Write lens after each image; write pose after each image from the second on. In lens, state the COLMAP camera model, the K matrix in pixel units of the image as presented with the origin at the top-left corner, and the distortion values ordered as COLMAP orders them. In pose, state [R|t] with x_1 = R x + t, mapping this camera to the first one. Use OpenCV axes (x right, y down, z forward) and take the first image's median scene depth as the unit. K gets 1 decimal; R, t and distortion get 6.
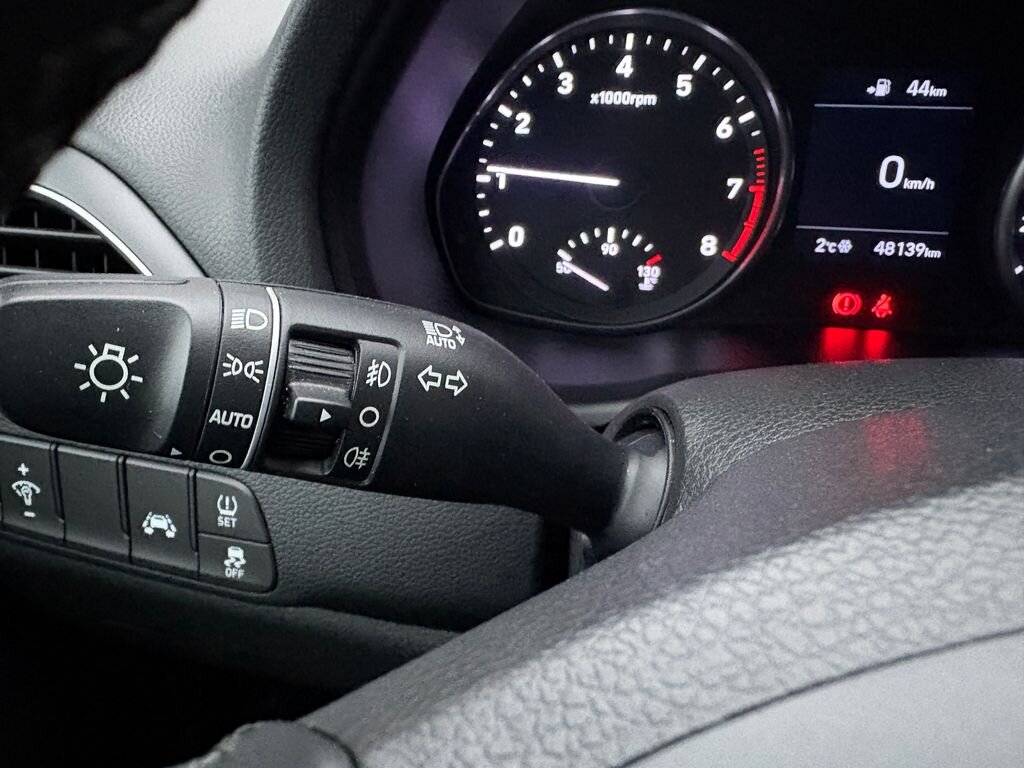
lens RADIAL K [[803.7, 0, 457.1], [0, 803.7, 383.0], [0, 0, 1]] dist [0.033702, -0.001192]
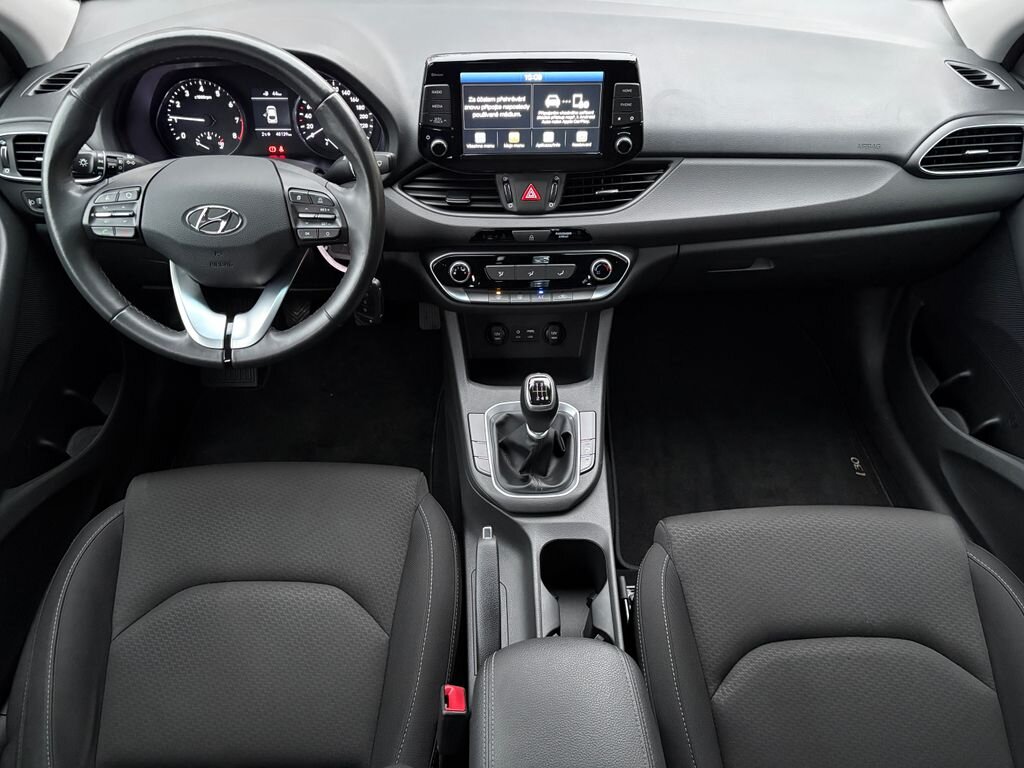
lens RADIAL K [[781.4, 0, 518.1], [0, 781.4, 394.3], [0, 0, 1]] dist [0.016135, -0.017948]
pose [[0.977619, -0.119494, 0.173153, 0.855188], [0.088398, 0.980173, 0.177333, 0.501384], [-0.190910, -0.158058, 0.968799, -3.108369]]
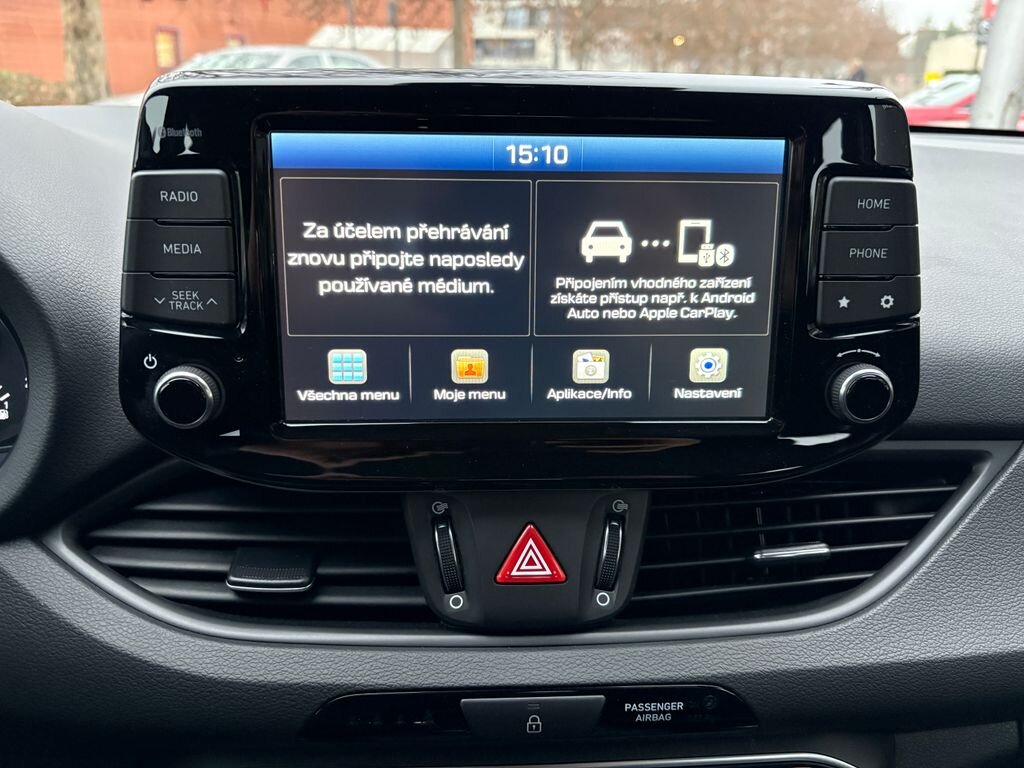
lens RADIAL K [[781.4, 0, 511.8], [0, 781.4, 396.7], [0, 0, 1]] dist [0.016135, -0.017948]
pose [[0.974065, -0.042887, 0.222166, 1.404833], [0.089629, 0.974688, -0.204815, 0.241162], [-0.207759, 0.219415, 0.953254, -0.509243]]
